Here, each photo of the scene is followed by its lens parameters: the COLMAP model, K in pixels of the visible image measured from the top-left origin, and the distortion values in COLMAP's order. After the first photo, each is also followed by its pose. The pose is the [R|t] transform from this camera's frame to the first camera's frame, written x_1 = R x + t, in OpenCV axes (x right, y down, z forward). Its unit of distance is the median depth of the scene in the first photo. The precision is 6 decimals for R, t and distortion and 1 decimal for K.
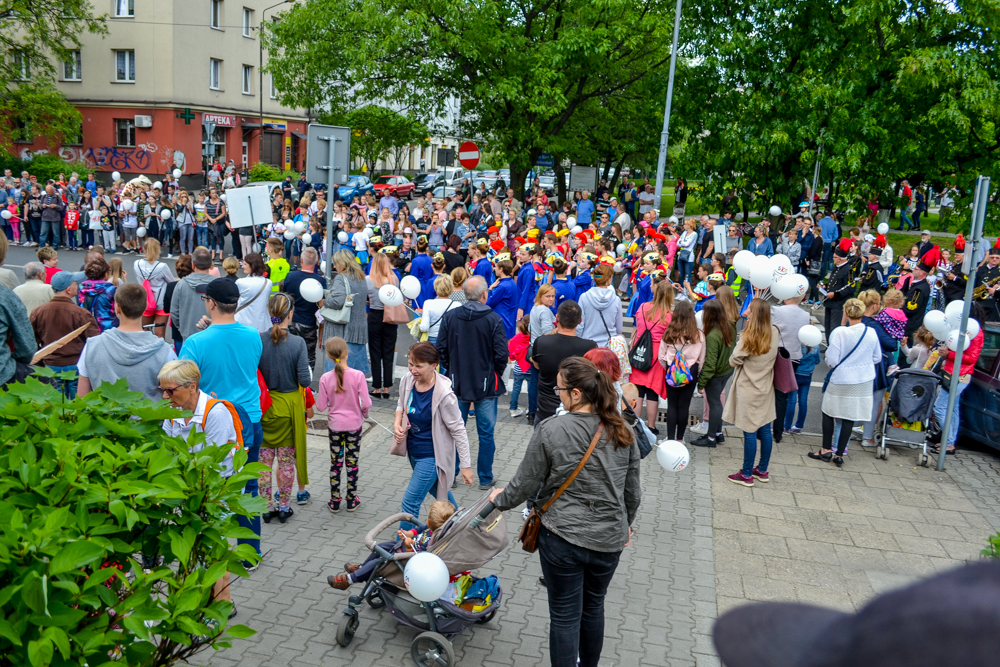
lens RADIAL K [[807.1, 0, 500.0], [0, 807.1, 333.5], [0, 0, 1]] dist [-0.076019, 0.009300]
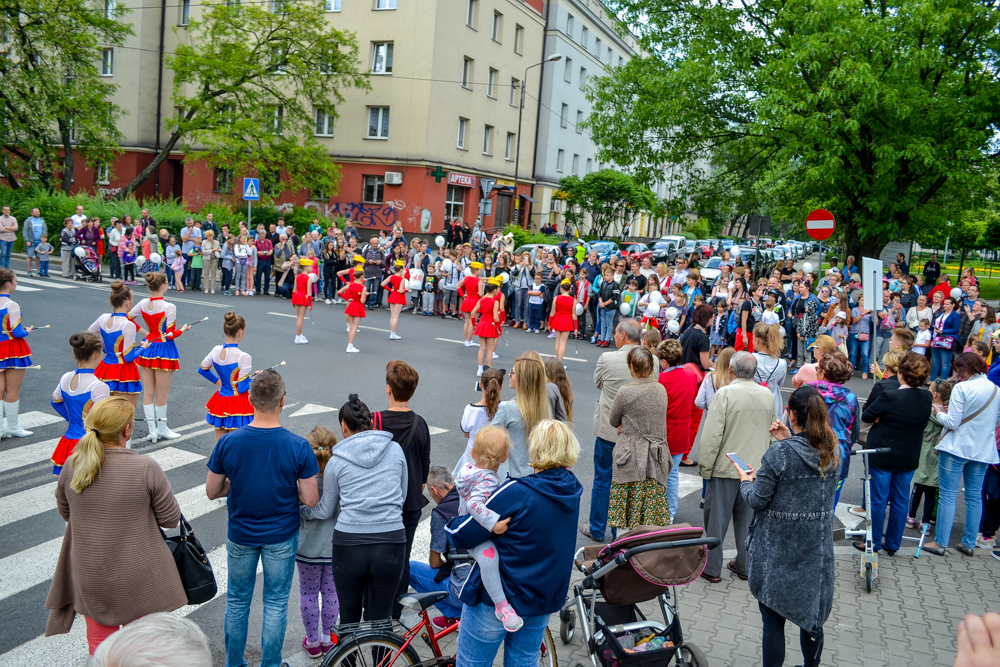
lens RADIAL K [[807.1, 0, 500.0], [0, 807.1, 333.5], [0, 0, 1]] dist [-0.076019, 0.009300]
pose [[0.986148, 0.047785, -0.158835, -0.152488], [-0.060541, 0.995233, -0.076466, -0.008027], [0.154423, 0.085023, 0.984340, 0.054078]]
